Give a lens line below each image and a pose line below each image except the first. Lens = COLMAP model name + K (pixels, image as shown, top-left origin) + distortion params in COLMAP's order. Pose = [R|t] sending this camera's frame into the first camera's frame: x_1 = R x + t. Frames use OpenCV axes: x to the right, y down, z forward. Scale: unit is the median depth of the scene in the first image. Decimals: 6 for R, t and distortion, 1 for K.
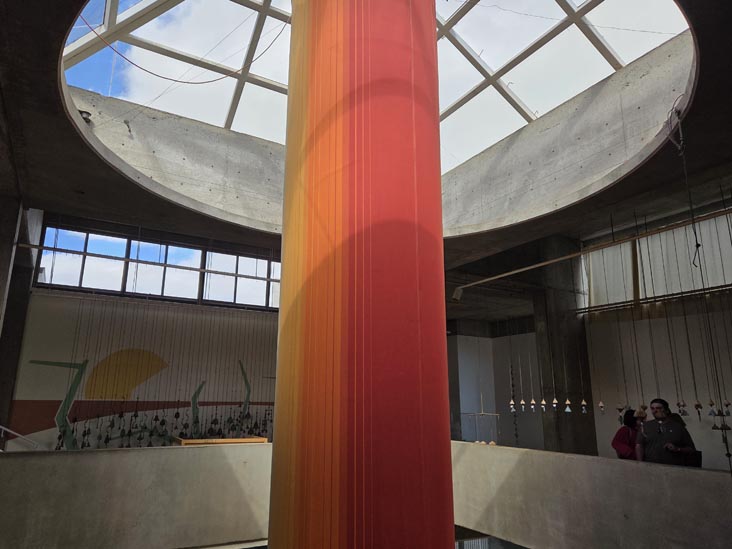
lens RADIAL K [[500.4, 0, 352.3], [0, 500.4, 273.1], [0, 0, 1]] dist [0.033059, -0.000671]
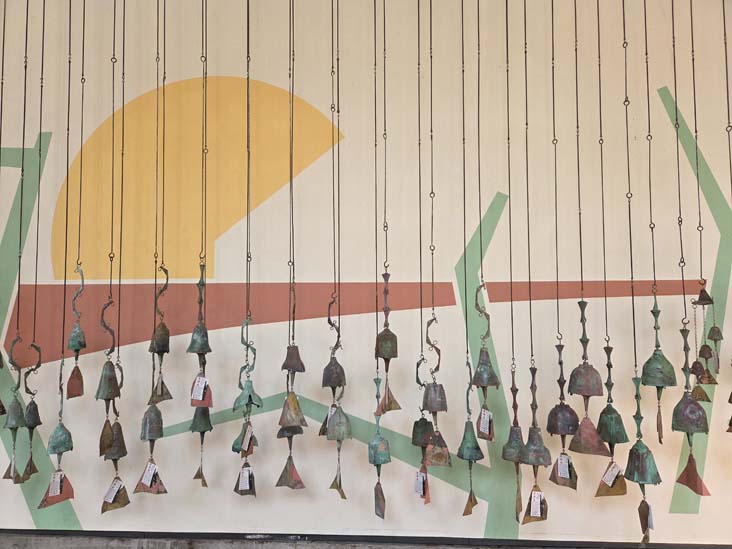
lens RADIAL K [[500.4, 0, 352.3], [0, 500.4, 273.1], [0, 0, 1]] dist [0.033059, -0.000671]
pose [[0.839964, -0.043576, -0.540889, -0.242265], [0.153735, 0.975041, 0.160187, 0.212937], [0.520409, -0.217704, 0.825699, 0.810353]]
